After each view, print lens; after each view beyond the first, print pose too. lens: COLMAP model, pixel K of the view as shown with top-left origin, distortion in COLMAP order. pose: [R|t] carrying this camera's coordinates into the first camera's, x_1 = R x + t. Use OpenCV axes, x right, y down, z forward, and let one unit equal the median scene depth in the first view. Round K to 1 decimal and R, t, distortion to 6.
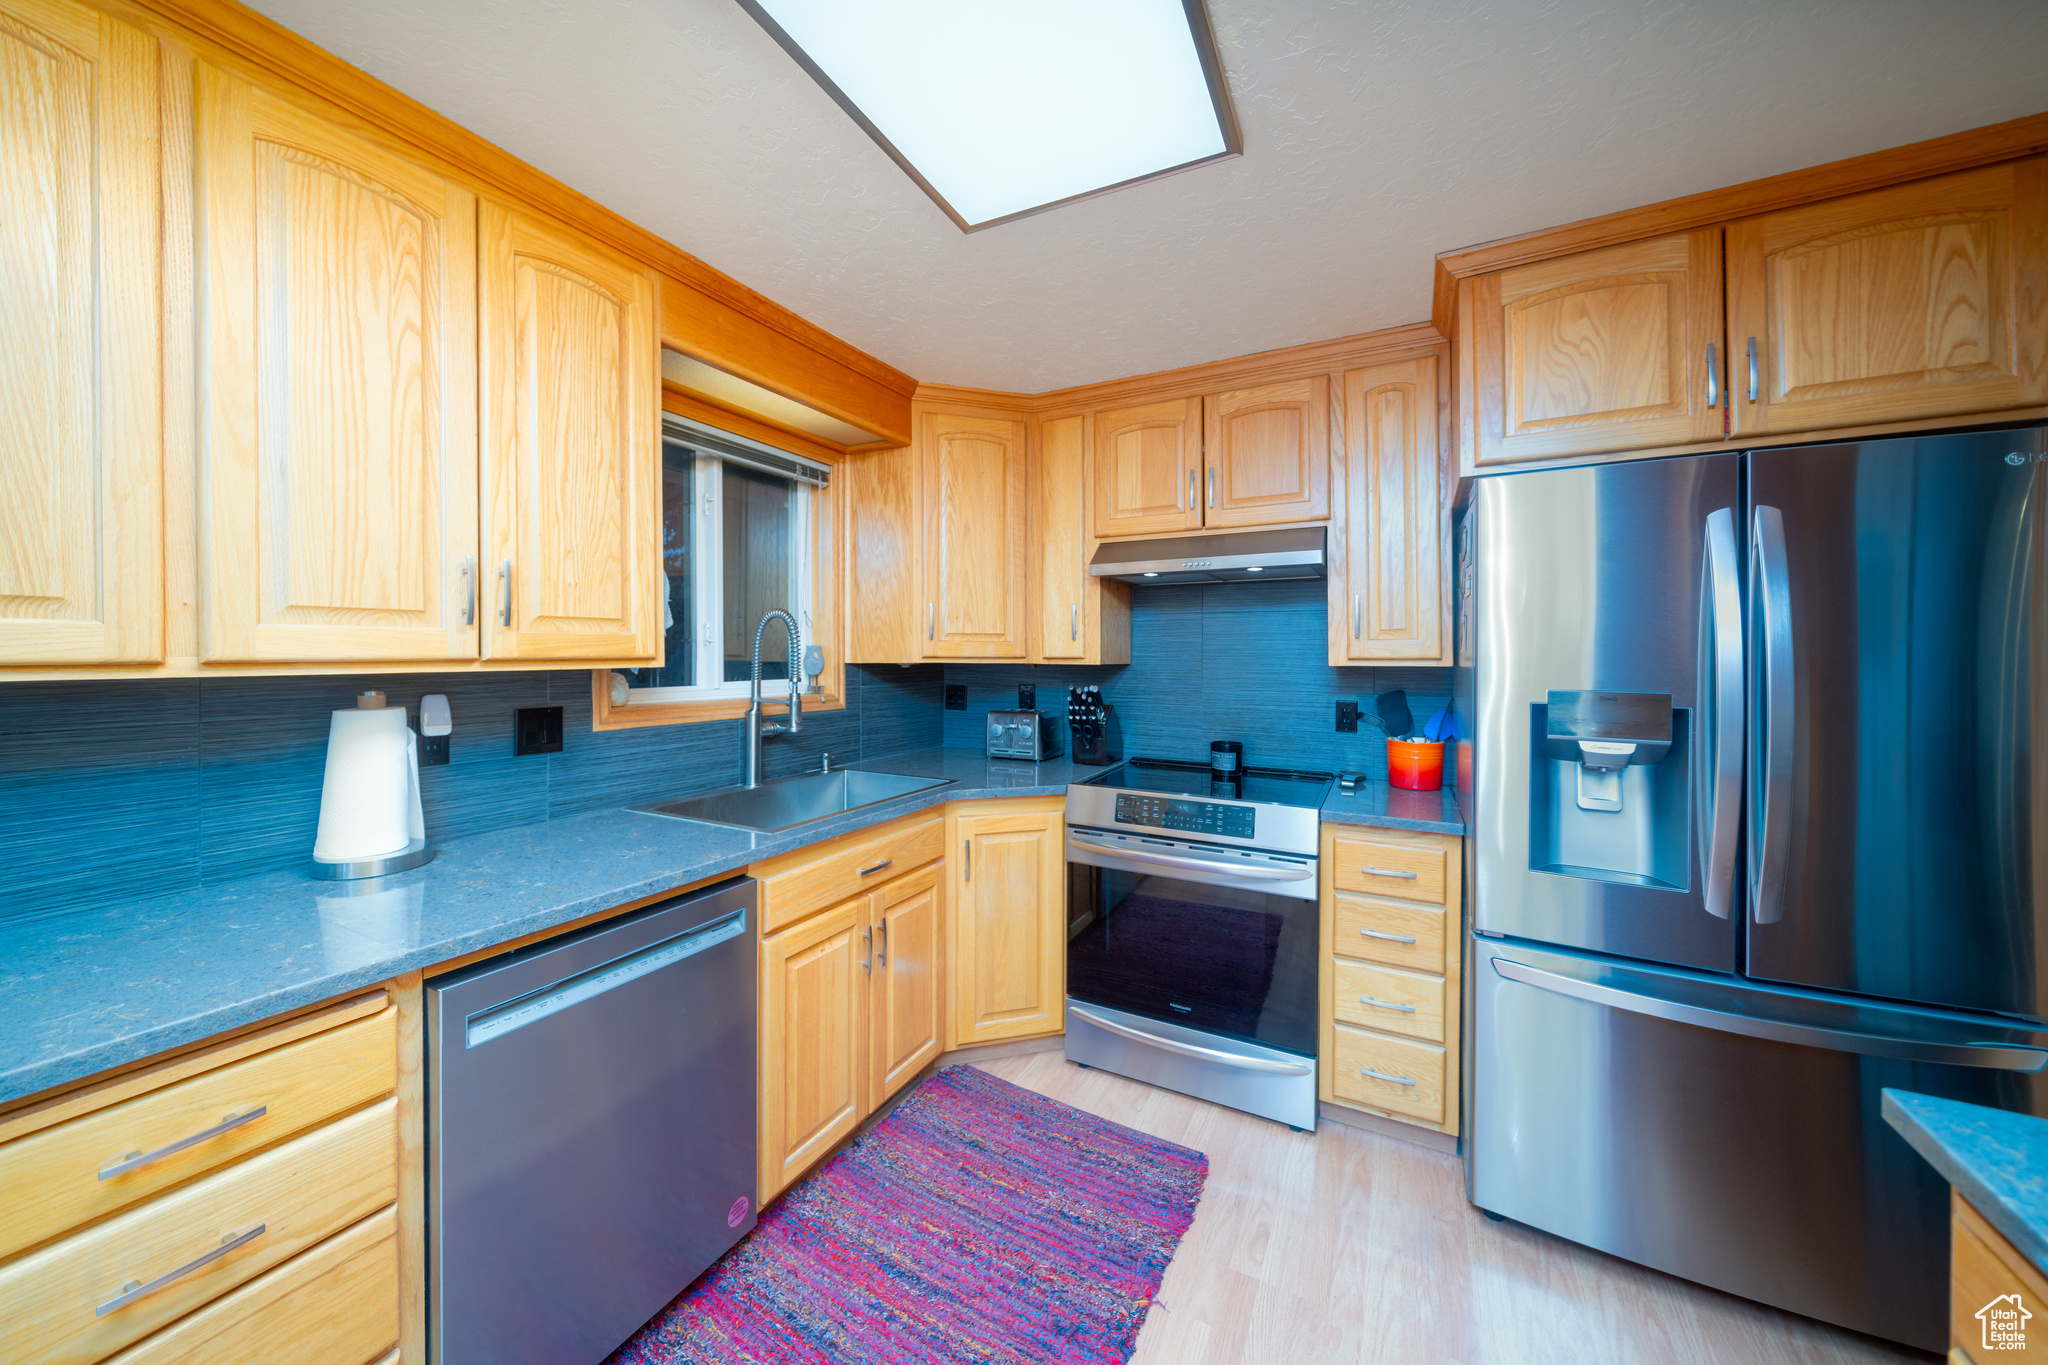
lens RADIAL K [[715.3, 0, 1000.4], [0, 715.3, 654.0], [0, 0, 1]] dist [-0.000868, -0.000024]
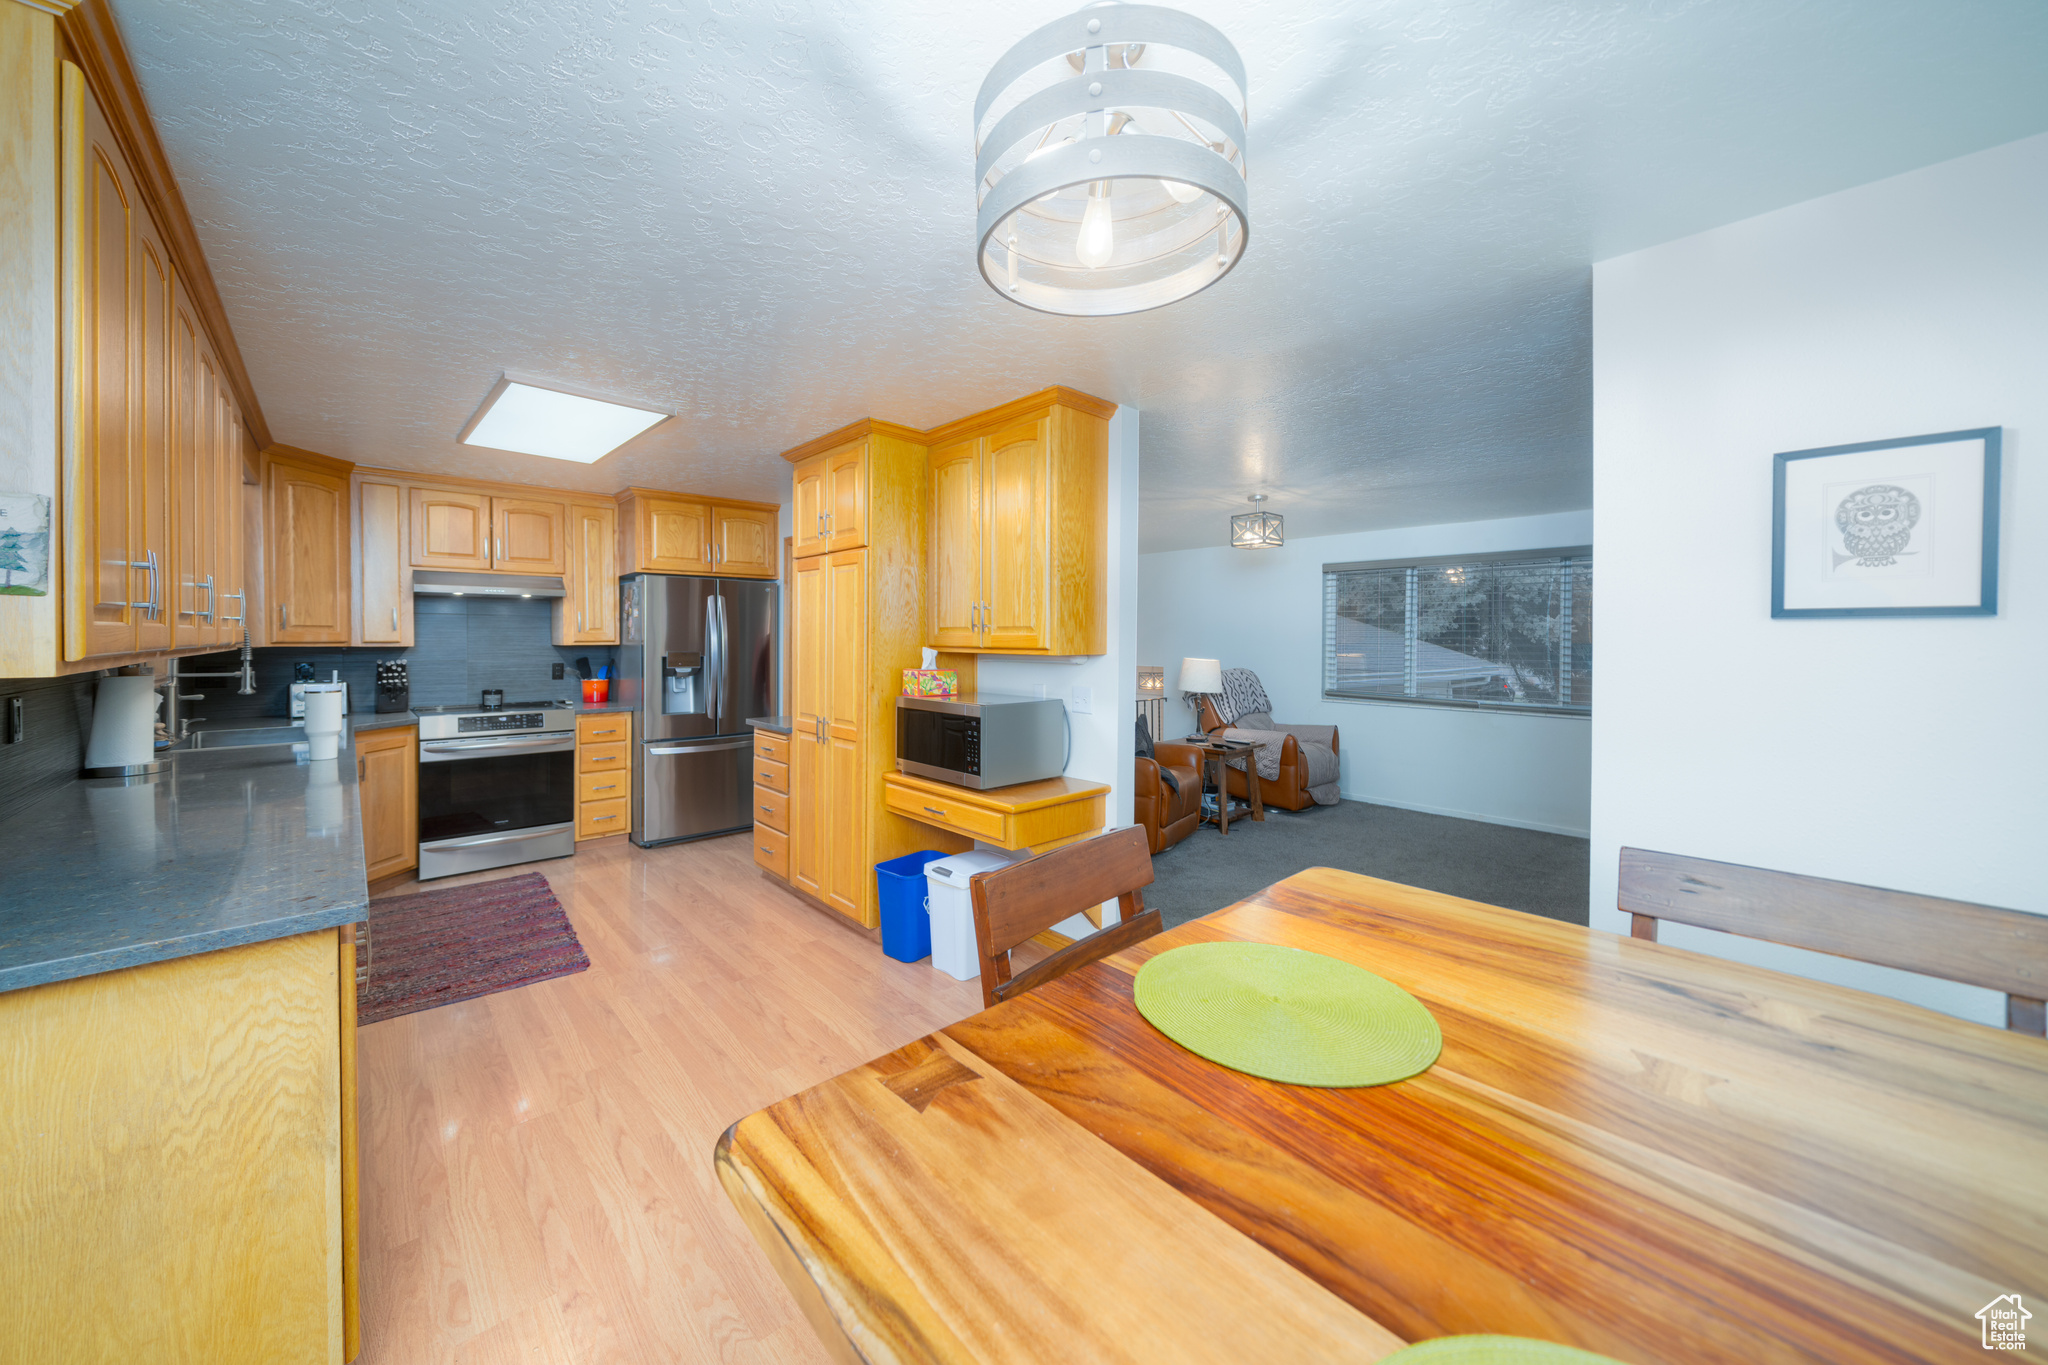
lens RADIAL K [[715.3, 0, 1000.4], [0, 715.3, 654.0], [0, 0, 1]] dist [-0.000868, -0.000024]
pose [[0.329928, -0.020693, 0.943779, -1.192457], [-0.000677, 0.999754, 0.022157, -0.003387], [-0.944006, -0.007950, 0.329833, -0.964803]]
